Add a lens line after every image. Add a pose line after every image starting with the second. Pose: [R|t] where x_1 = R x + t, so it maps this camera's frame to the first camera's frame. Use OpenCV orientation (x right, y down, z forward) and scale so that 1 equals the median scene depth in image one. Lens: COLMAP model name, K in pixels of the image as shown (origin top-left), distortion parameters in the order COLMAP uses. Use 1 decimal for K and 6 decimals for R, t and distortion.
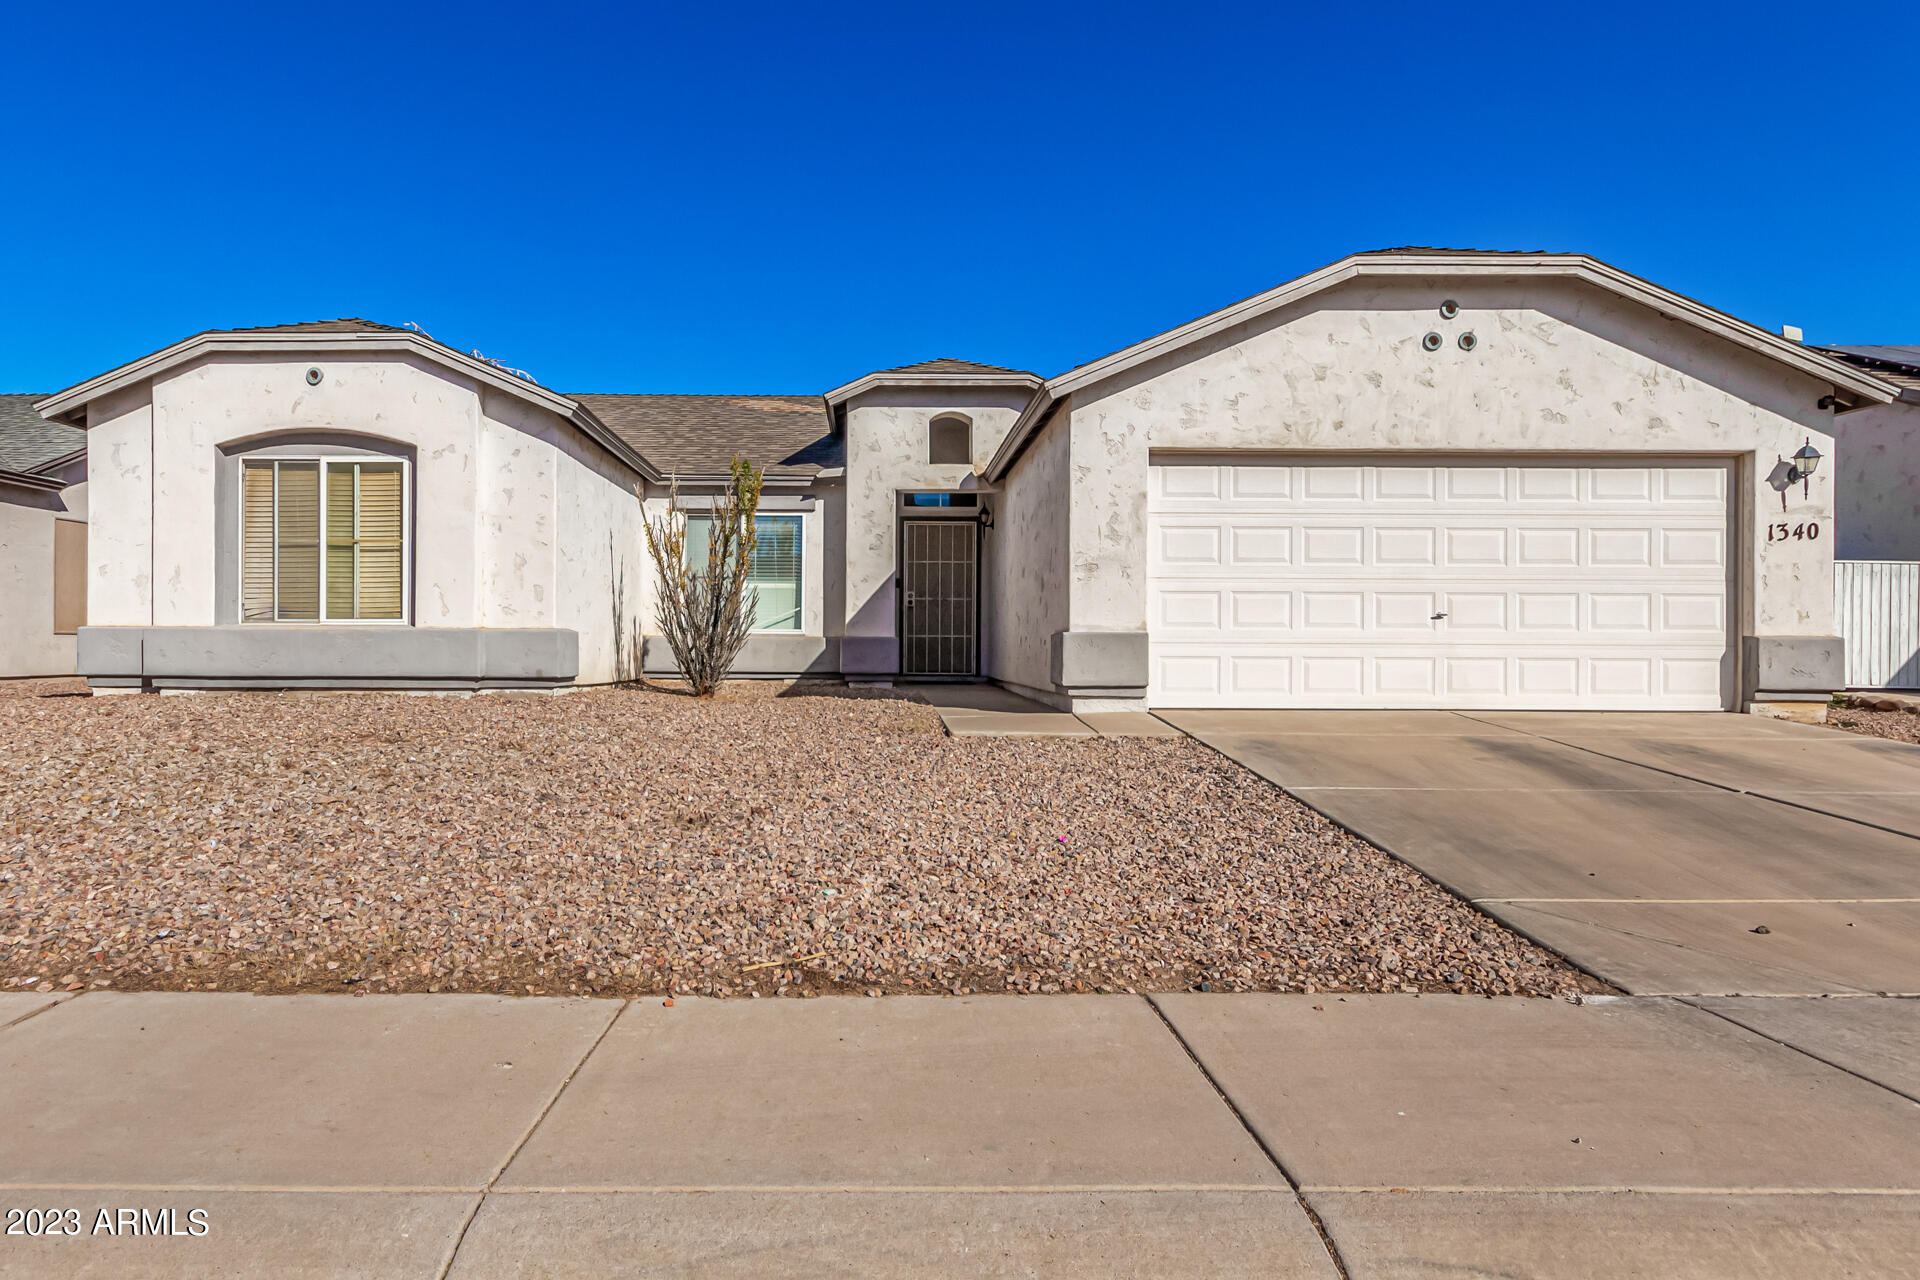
lens RADIAL K [[881.0, 0, 1059.4], [0, 881.0, 651.3], [0, 0, 1]] dist [-0.001639, 0.000922]
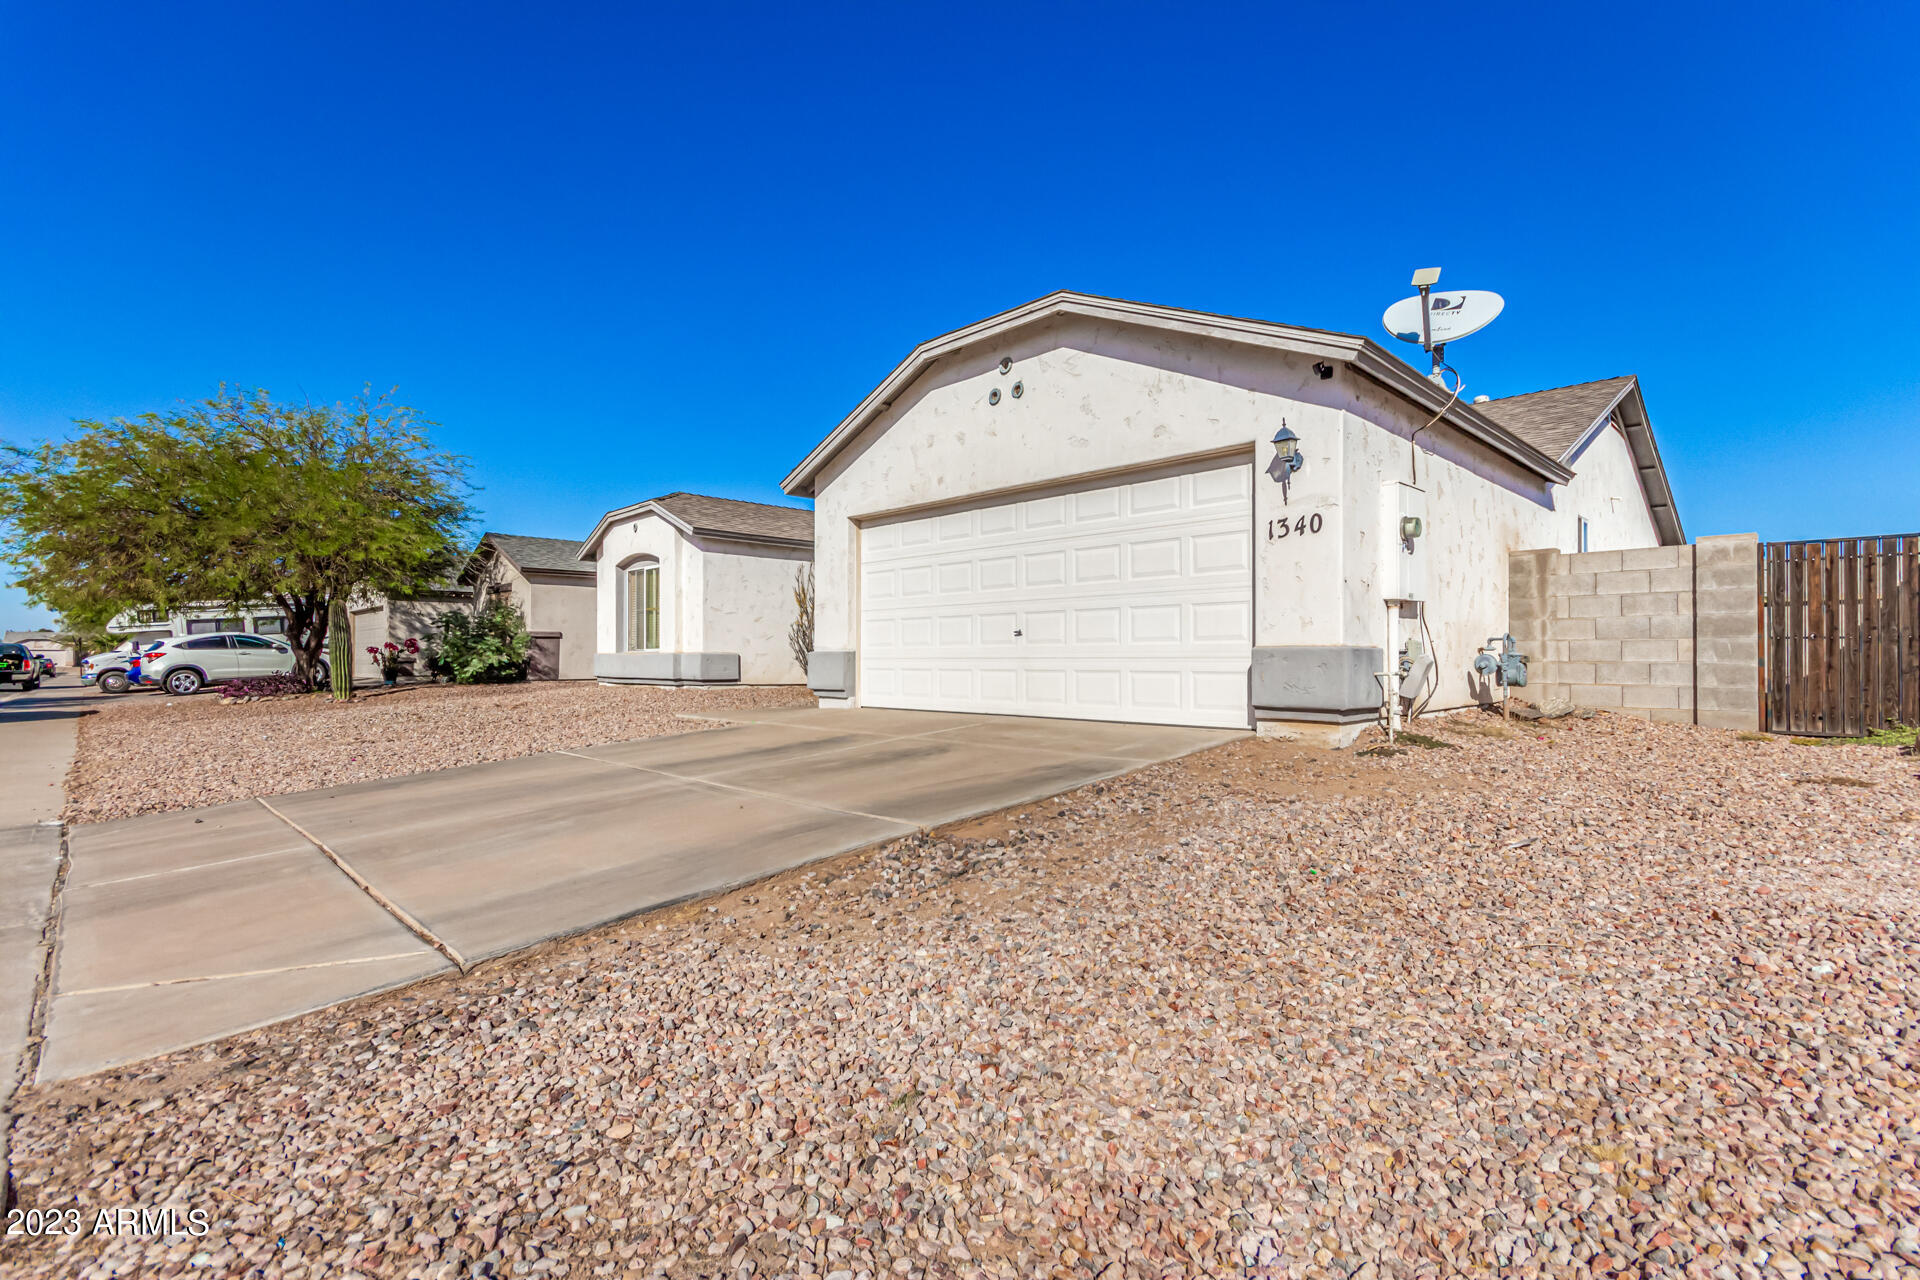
lens RADIAL K [[902.4, 0, 997.6], [0, 902.4, 663.4], [0, 0, 1]] dist [-0.001623, 0.000368]
pose [[0.714591, -0.003741, -0.699533, 1.221458], [0.004919, 0.999988, -0.000323, -0.000968], [0.699525, -0.003210, 0.714601, 0.150438]]
